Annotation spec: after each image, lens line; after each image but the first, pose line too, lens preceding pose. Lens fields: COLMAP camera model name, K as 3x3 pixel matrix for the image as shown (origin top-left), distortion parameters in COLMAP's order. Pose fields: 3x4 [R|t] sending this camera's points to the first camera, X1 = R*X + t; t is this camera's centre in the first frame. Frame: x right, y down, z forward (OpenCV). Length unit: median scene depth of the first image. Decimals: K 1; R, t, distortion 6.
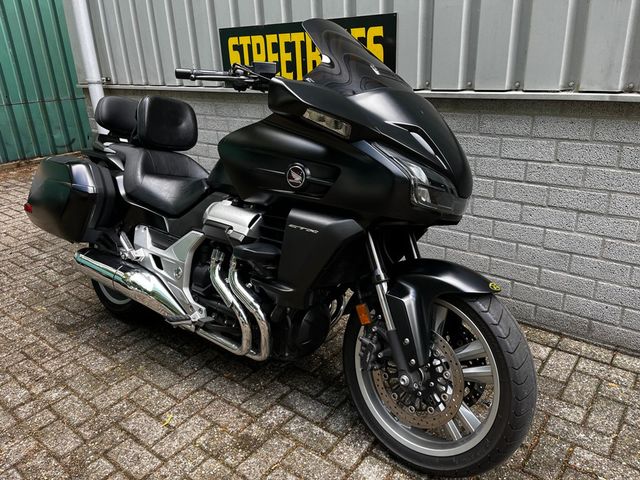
lens RADIAL K [[487.9, 0, 322.7], [0, 487.9, 239.1], [0, 0, 1]] dist [0.073948, -0.105574]
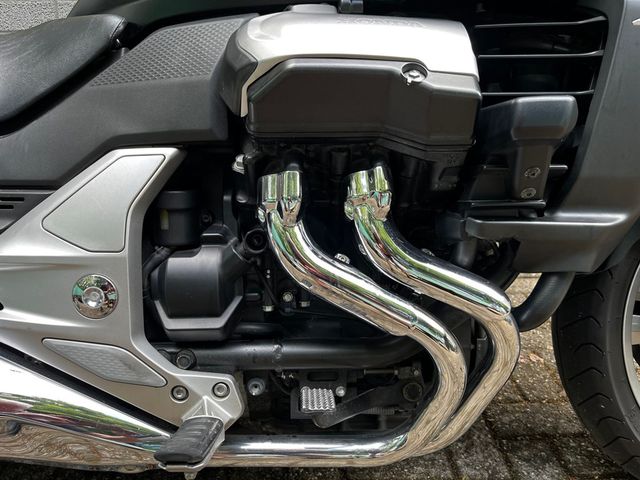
lens RADIAL K [[512.8, 0, 318.4], [0, 512.8, 240.7], [0, 0, 1]] dist [0.003350, -0.004102]
pose [[0.766871, -0.186901, 0.613985, -0.391328], [0.197096, 0.979012, 0.051843, 0.048597], [-0.610788, 0.081258, 0.787613, 0.695017]]
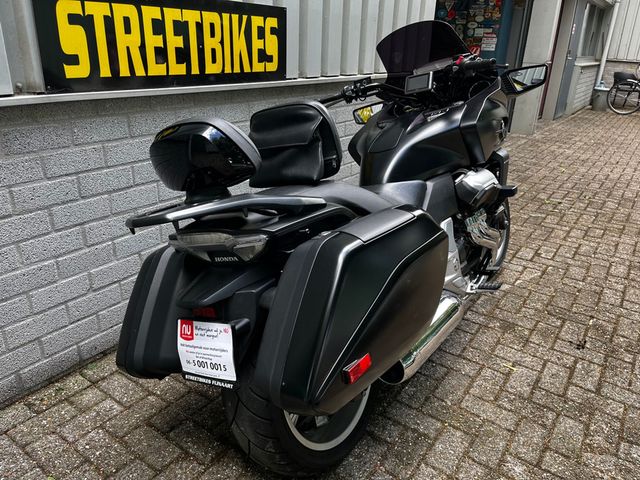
lens RADIAL K [[487.9, 0, 325.9], [0, 487.9, 240.5], [0, 0, 1]] dist [0.073948, -0.105574]
pose [[-0.071998, -0.341945, 0.936958, -1.237593], [0.324460, 0.880272, 0.346189, -0.421303], [-0.943155, 0.328931, 0.047570, 1.227356]]
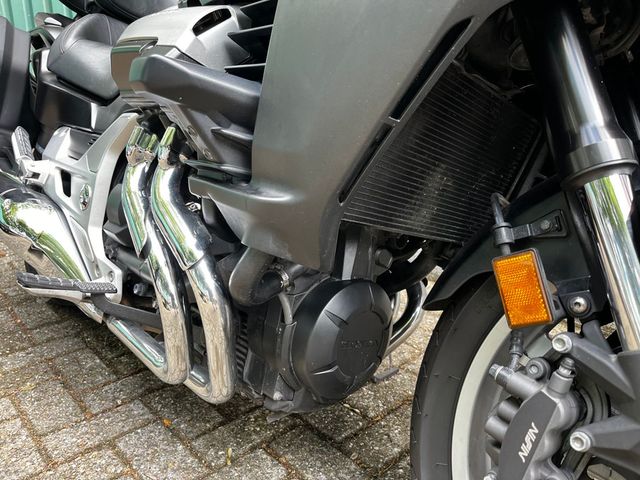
lens RADIAL K [[487.9, 0, 321.3], [0, 487.9, 243.0], [0, 0, 1]] dist [0.073948, -0.105574]
pose [[0.988362, 0.092576, -0.120709, -0.000089], [-0.101954, 0.992035, -0.073971, 0.129954], [0.112900, 0.085416, 0.989928, 0.560615]]
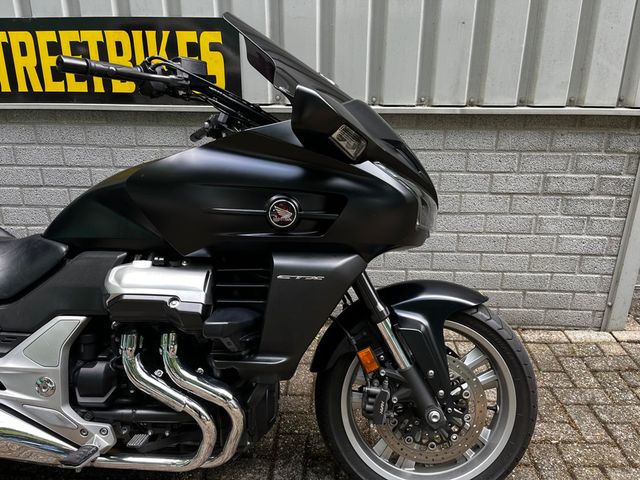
lens RADIAL K [[504.7, 0, 332.6], [0, 504.7, 241.5], [0, 0, 1]] dist [0.026213, -0.060875]
pose [[0.795495, -0.159752, 0.584522, -0.366618], [0.176694, 0.983855, 0.028421, -0.072744], [-0.579626, 0.080673, 0.810880, 0.237601]]
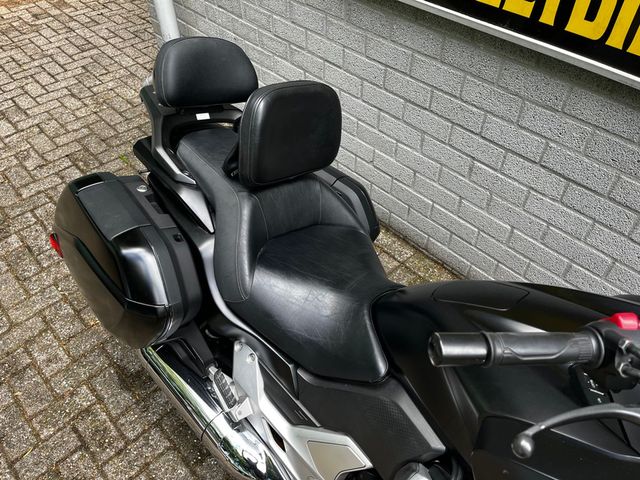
lens RADIAL K [[487.9, 0, 320.6], [0, 487.9, 240.3], [0, 0, 1]] dist [0.073948, -0.105574]
pose [[0.988705, 0.134227, -0.066675, -0.297375], [-0.094187, 0.902513, 0.420236, -0.449033], [0.116582, -0.409210, 0.904962, 0.618948]]
